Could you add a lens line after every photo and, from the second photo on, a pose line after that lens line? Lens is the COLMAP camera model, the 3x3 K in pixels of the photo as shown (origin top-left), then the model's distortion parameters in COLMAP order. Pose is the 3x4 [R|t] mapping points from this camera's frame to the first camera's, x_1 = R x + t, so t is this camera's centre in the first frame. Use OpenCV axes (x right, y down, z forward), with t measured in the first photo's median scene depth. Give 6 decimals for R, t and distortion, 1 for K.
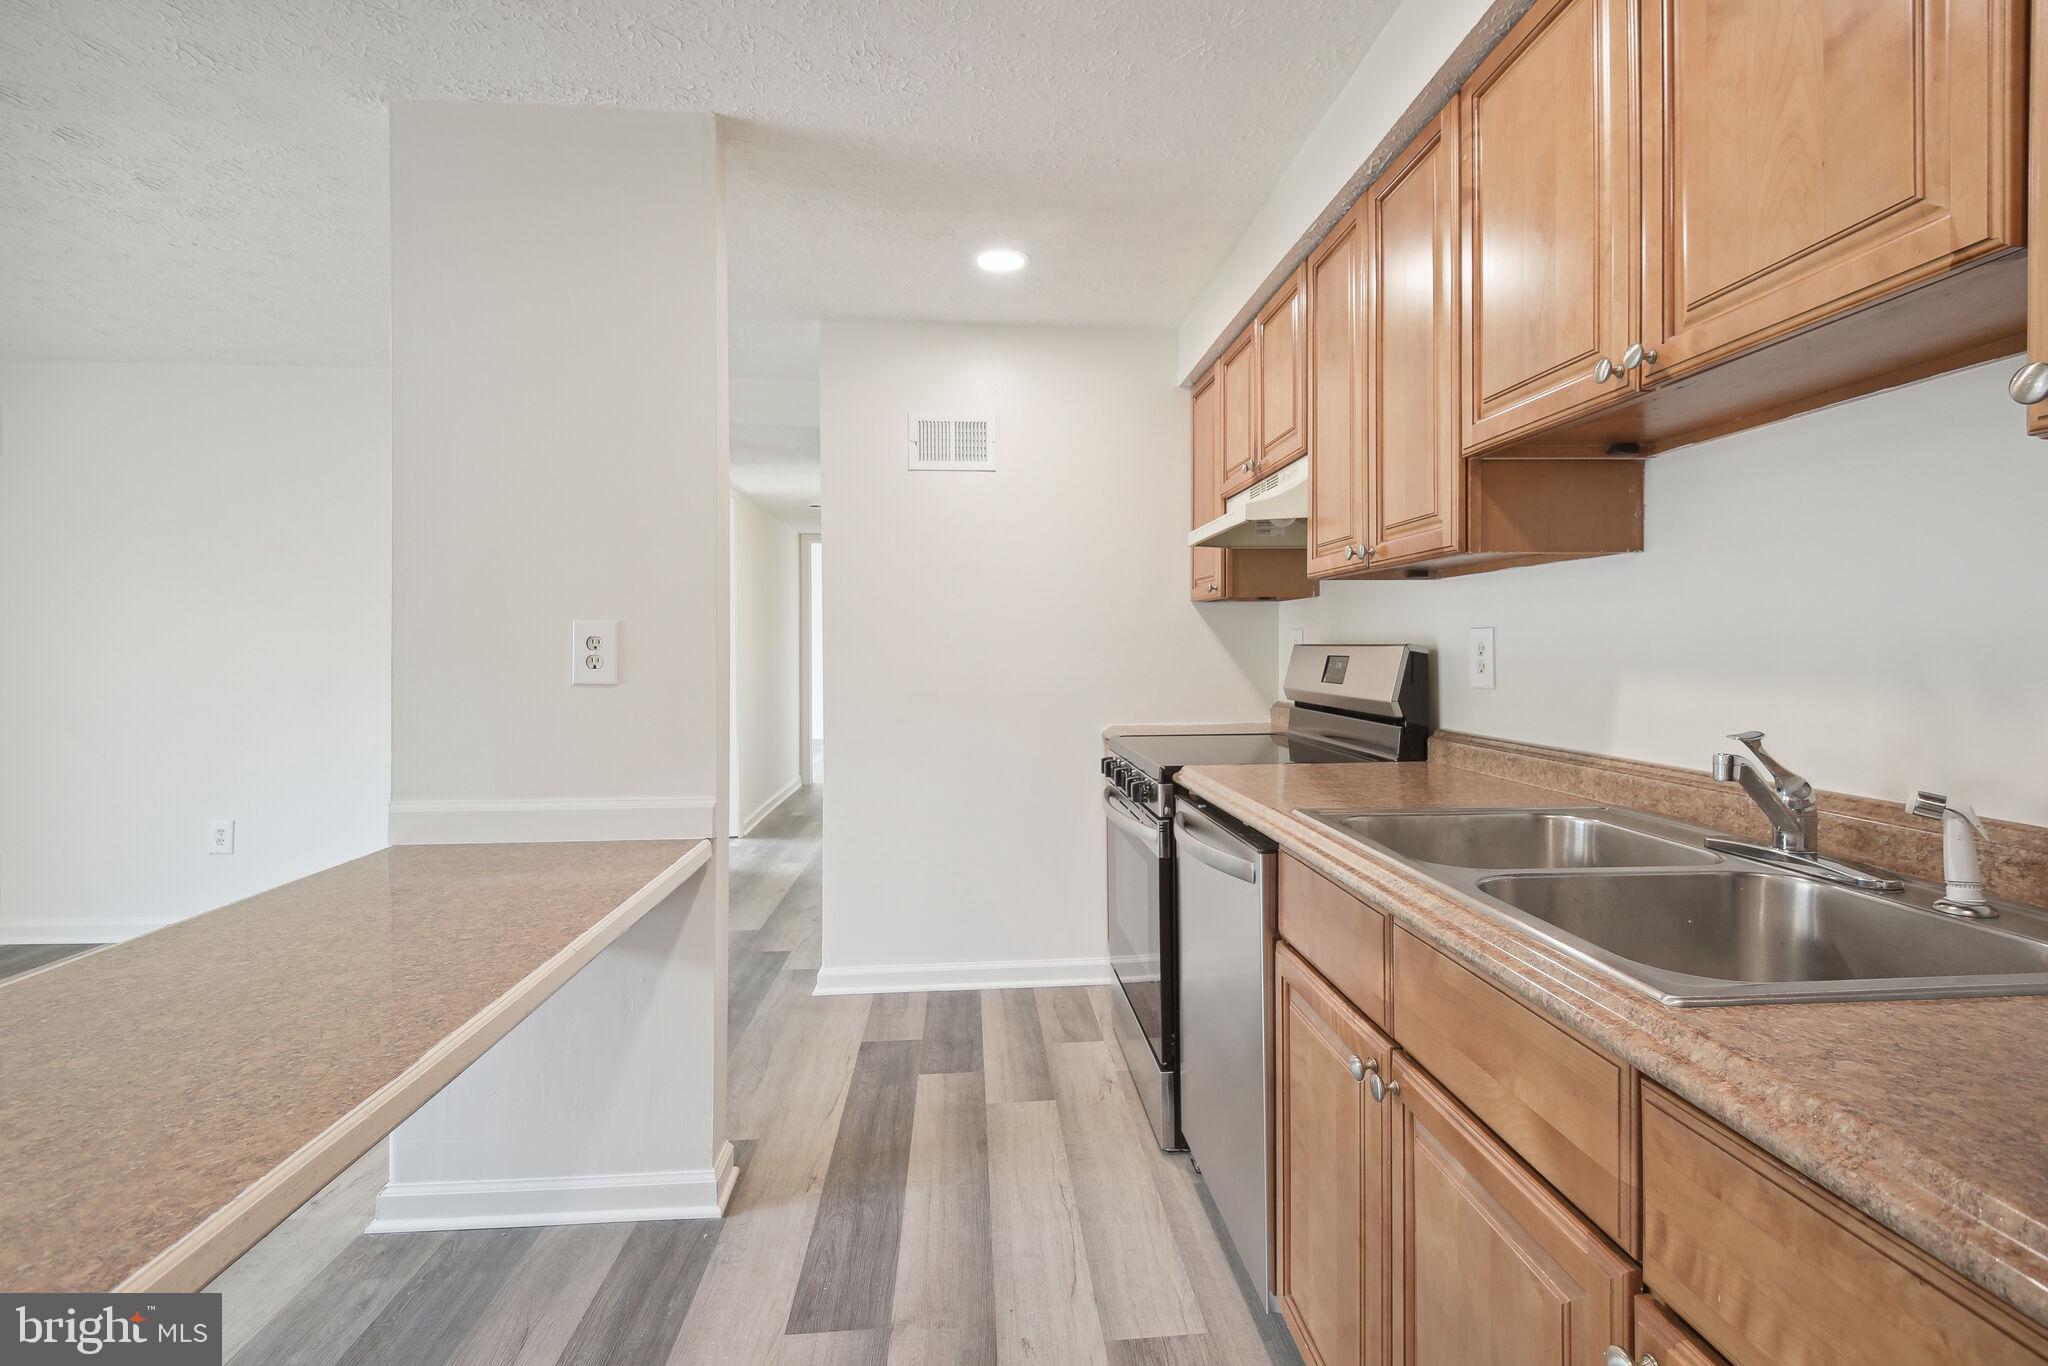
lens RADIAL K [[961.7, 0, 982.5], [0, 961.7, 646.1], [0, 0, 1]] dist [0.065655, -0.029306]
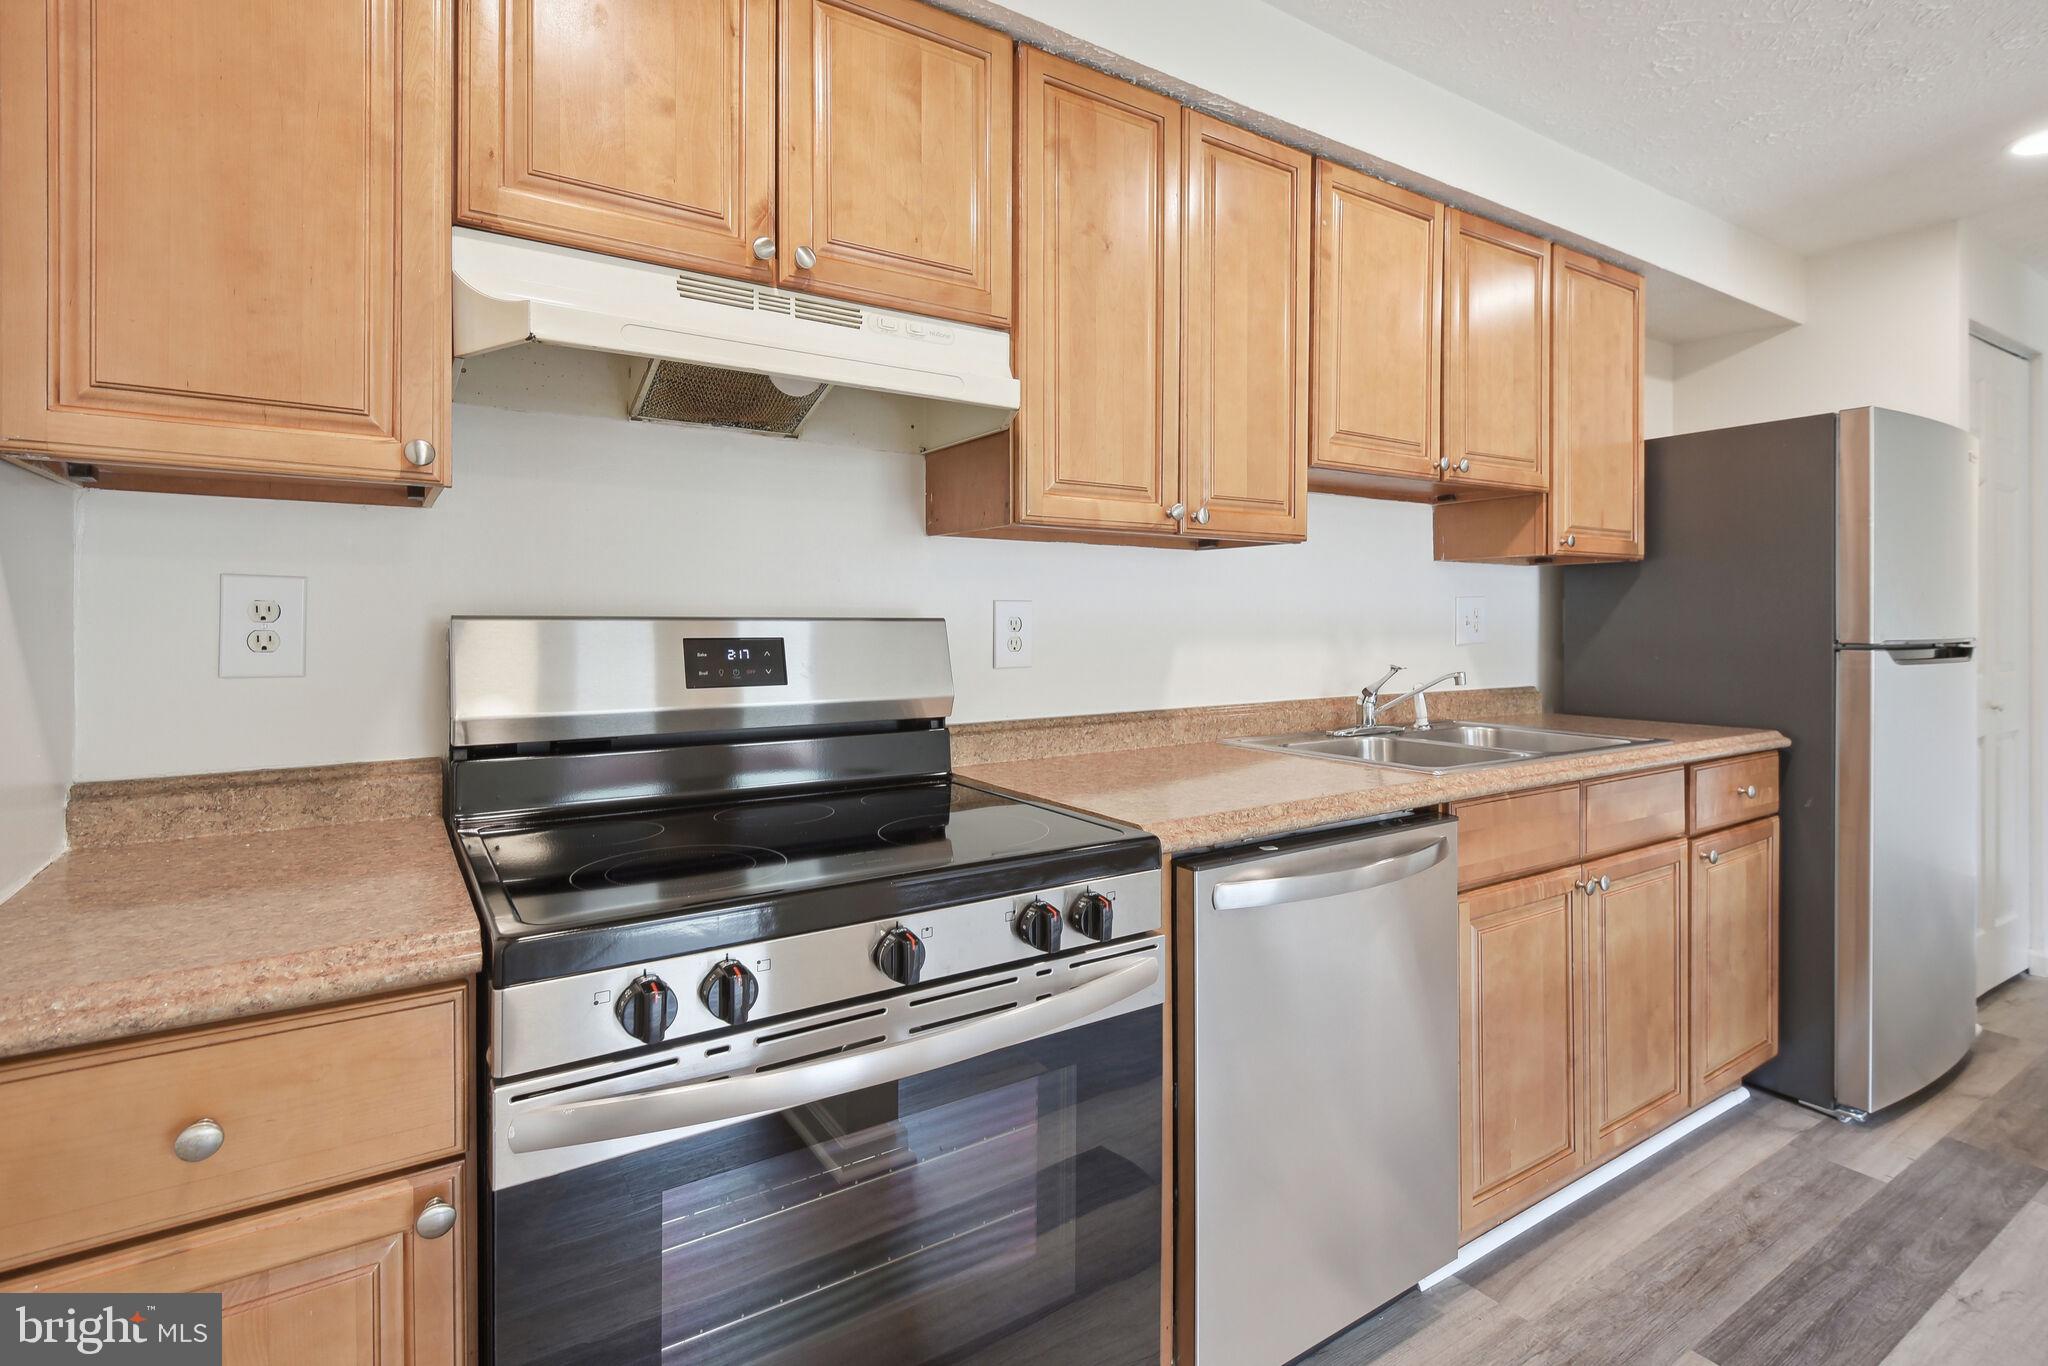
lens RADIAL K [[991.0, 0, 1026.7], [0, 991.0, 616.5], [0, 0, 1]] dist [0.009275, -0.000280]
pose [[-0.493587, 0.005038, 0.869682, -0.267710], [-0.000429, 0.999982, -0.006037, 0.001863], [-0.869696, -0.003353, -0.493576, 1.322099]]
